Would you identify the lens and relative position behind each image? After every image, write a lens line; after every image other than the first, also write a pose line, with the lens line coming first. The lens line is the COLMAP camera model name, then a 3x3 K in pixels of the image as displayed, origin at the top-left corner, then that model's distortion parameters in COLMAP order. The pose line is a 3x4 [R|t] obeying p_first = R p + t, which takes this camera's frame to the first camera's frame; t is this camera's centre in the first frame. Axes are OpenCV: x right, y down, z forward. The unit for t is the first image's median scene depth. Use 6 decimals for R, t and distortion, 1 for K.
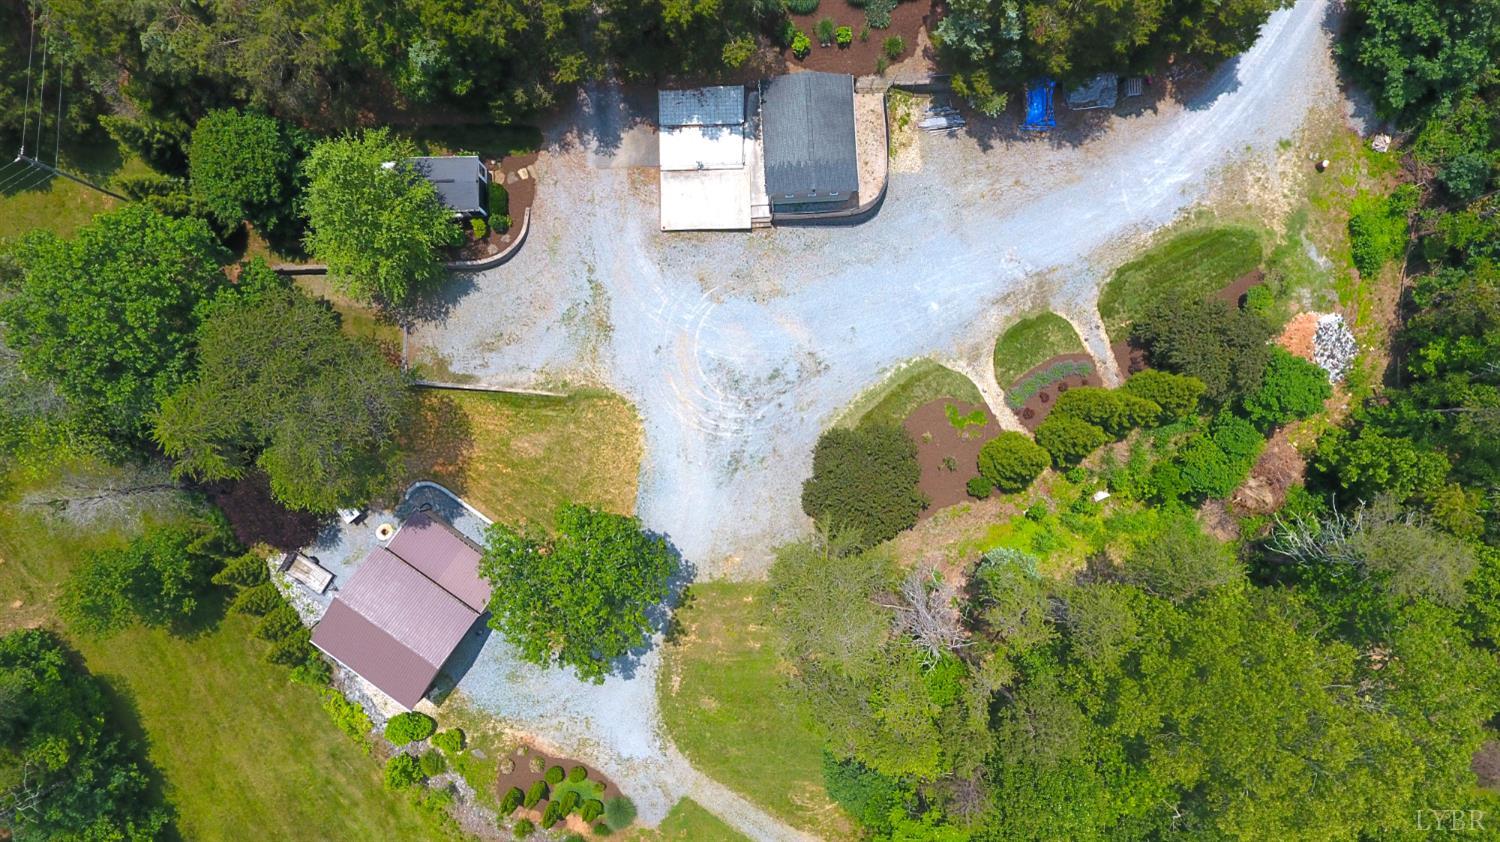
lens RADIAL K [[886.7, 0, 741.7], [0, 886.7, 419.3], [0, 0, 1]] dist [-0.001610, 0.000692]
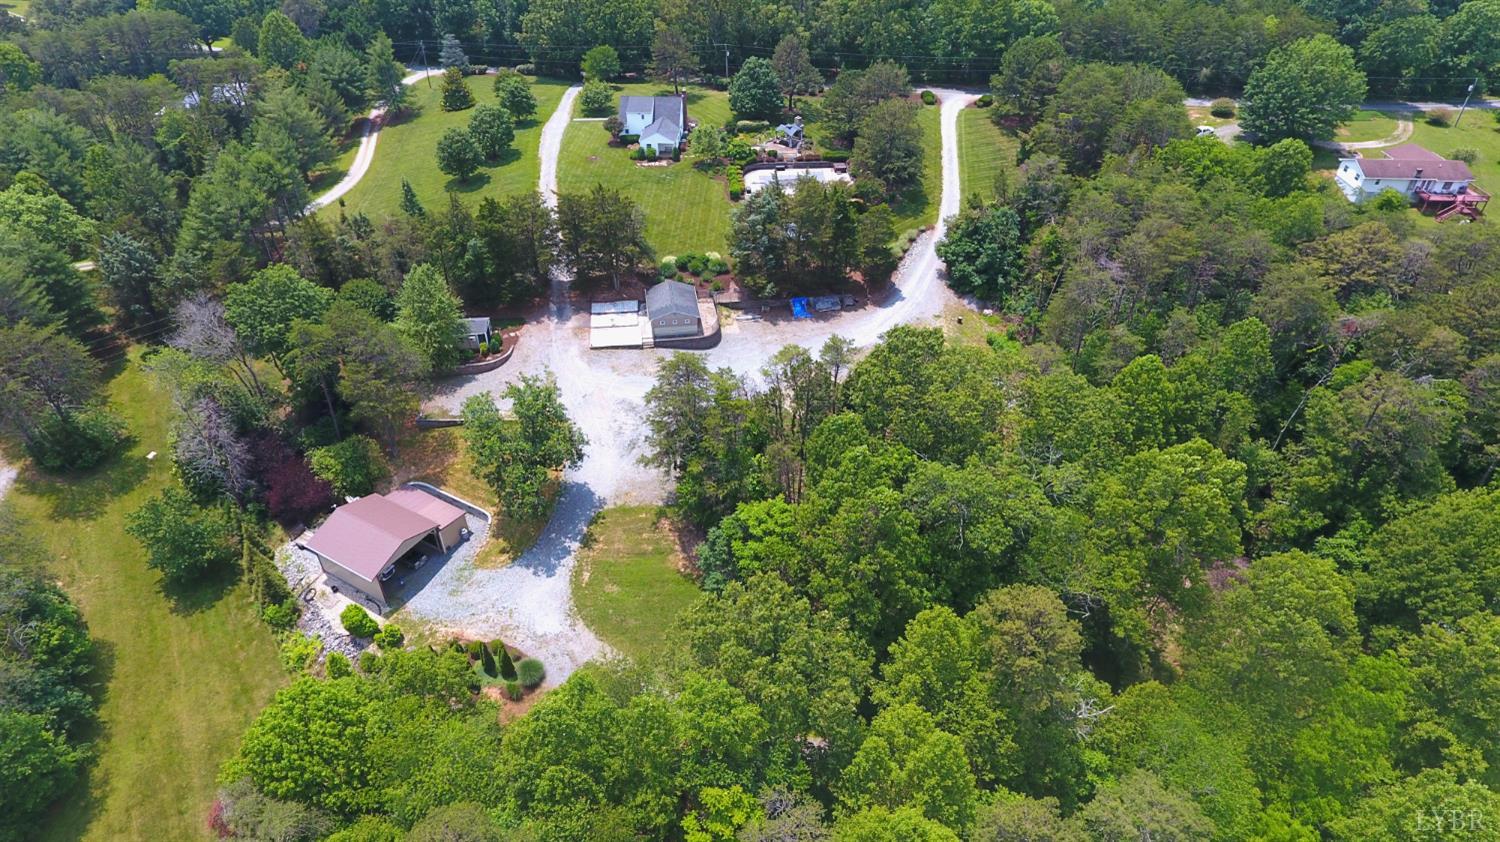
lens RADIAL K [[886.7, 0, 741.7], [0, 886.7, 419.3], [0, 0, 1]] dist [-0.001610, 0.000692]
pose [[0.996179, -0.051741, 0.070358, 0.071640], [0.087294, 0.614496, -0.784076, 1.205514], [-0.002666, 0.787222, 0.616665, 0.044375]]
